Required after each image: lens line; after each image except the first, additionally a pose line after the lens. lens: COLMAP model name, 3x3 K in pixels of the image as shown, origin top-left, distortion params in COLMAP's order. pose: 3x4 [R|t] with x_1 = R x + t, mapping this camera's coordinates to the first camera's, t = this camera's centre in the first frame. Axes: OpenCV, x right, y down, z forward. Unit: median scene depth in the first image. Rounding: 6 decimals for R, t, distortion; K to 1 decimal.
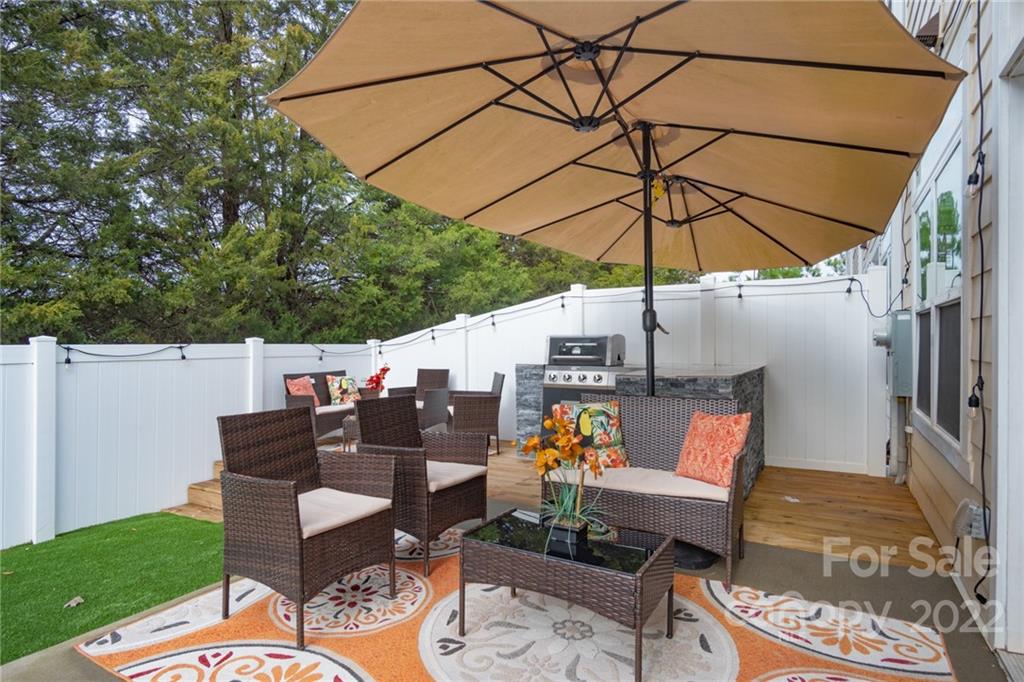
lens RADIAL K [[550.9, 0, 511.4], [0, 550.9, 345.7], [0, 0, 1]] dist [0.003515, 0.000535]
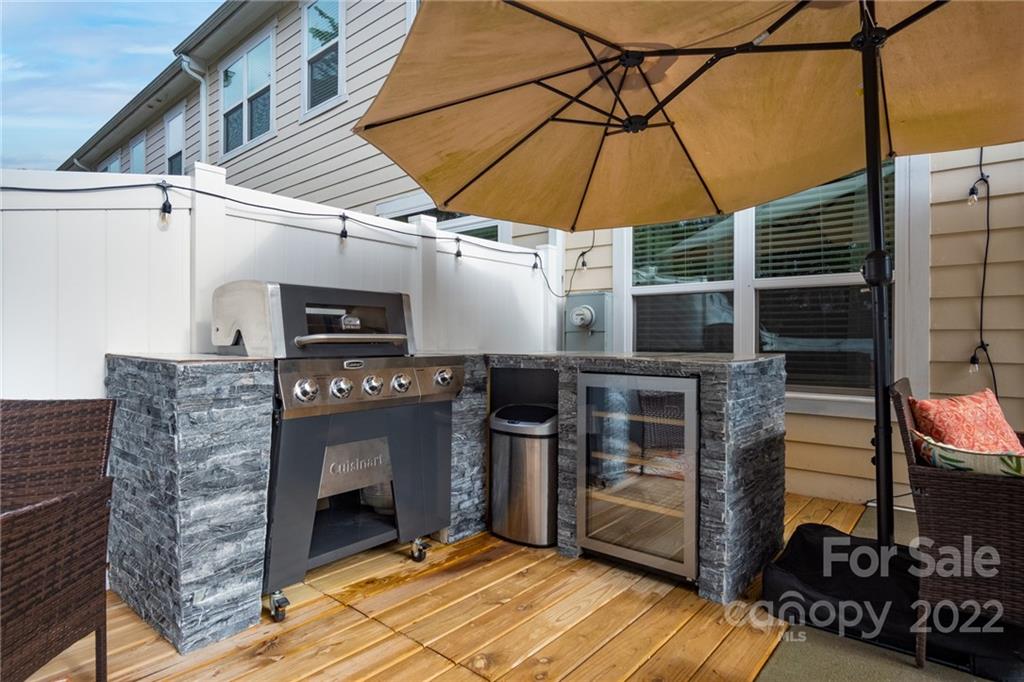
lens RADIAL K [[550.9, 0, 518.8], [0, 550.9, 340.2], [0, 0, 1]] dist [0.003515, 0.000535]
pose [[0.174480, 0.000425, 0.984661, -0.268044], [0.000085, 1.000000, -0.000446, 0.021977], [-0.984661, 0.000162, 0.174480, 0.764792]]
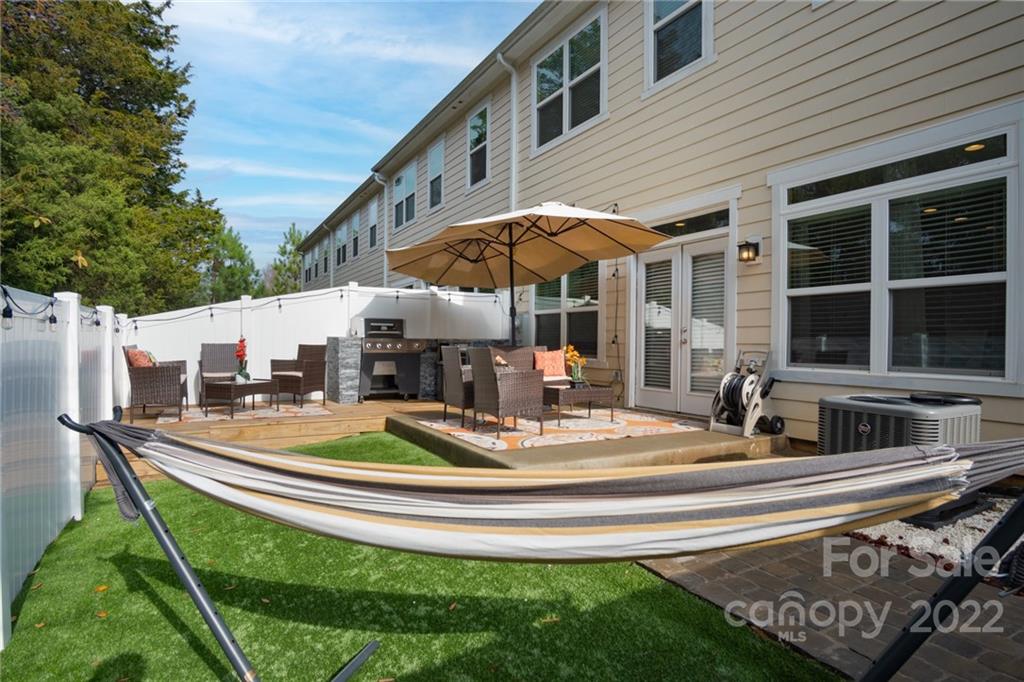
lens RADIAL K [[550.9, 0, 509.3], [0, 550.9, 339.4], [0, 0, 1]] dist [0.003515, 0.000535]
pose [[0.503588, 0.009551, 0.863891, -0.976895], [-0.007163, 0.999951, -0.006880, 0.046019], [-0.863914, -0.002723, 0.503632, -0.059219]]
